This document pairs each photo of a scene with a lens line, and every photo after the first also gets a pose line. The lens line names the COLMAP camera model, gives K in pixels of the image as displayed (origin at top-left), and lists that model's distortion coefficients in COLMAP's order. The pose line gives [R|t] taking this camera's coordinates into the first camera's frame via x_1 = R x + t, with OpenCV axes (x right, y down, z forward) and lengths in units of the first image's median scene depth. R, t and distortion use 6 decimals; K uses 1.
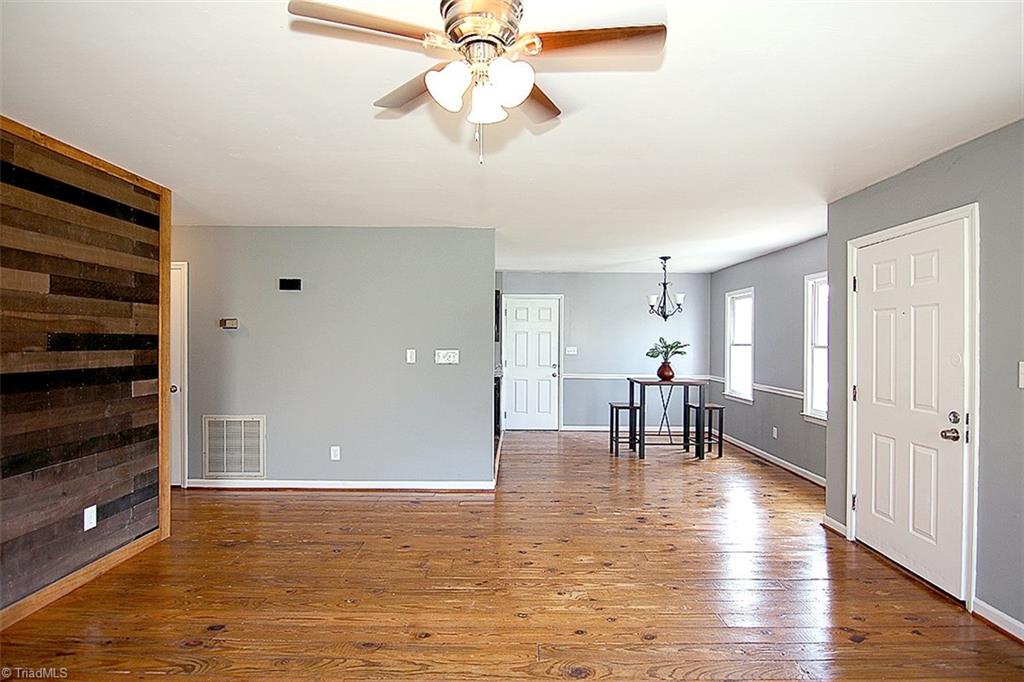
lens RADIAL K [[524.1, 0, 517.4], [0, 524.1, 341.9], [0, 0, 1]] dist [-0.007398, -0.009389]
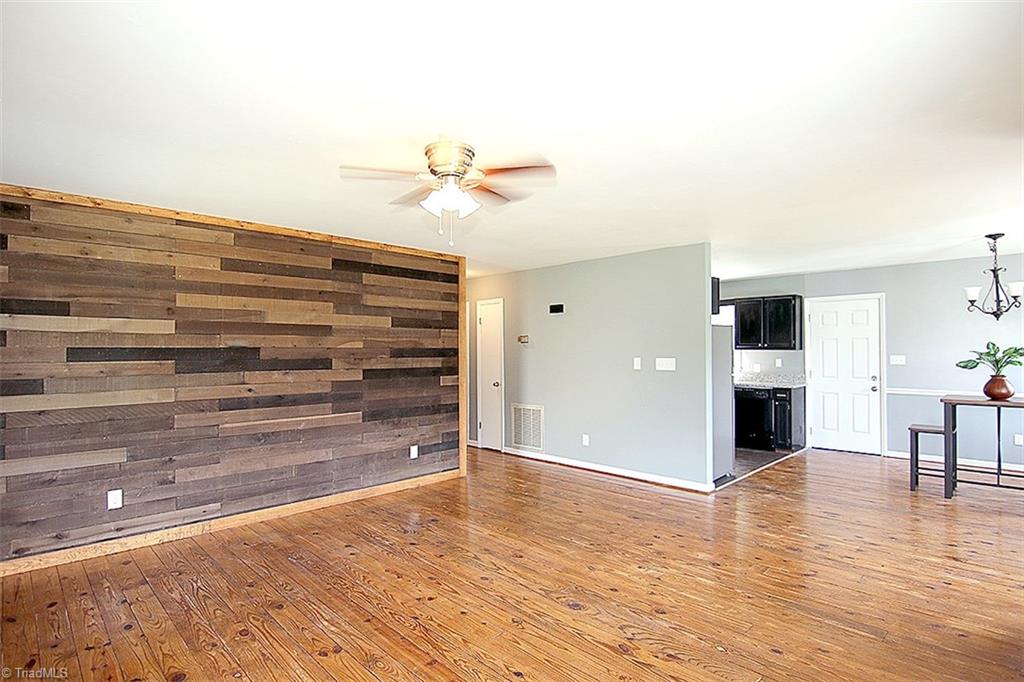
lens RADIAL K [[524.1, 0, 509.7], [0, 524.1, 344.6], [0, 0, 1]] dist [-0.007398, -0.009389]
pose [[0.696180, -0.018106, -0.717639, 0.517373], [0.007287, 0.999809, -0.018156, 0.005113], [0.717830, 0.007411, 0.696179, -0.012470]]
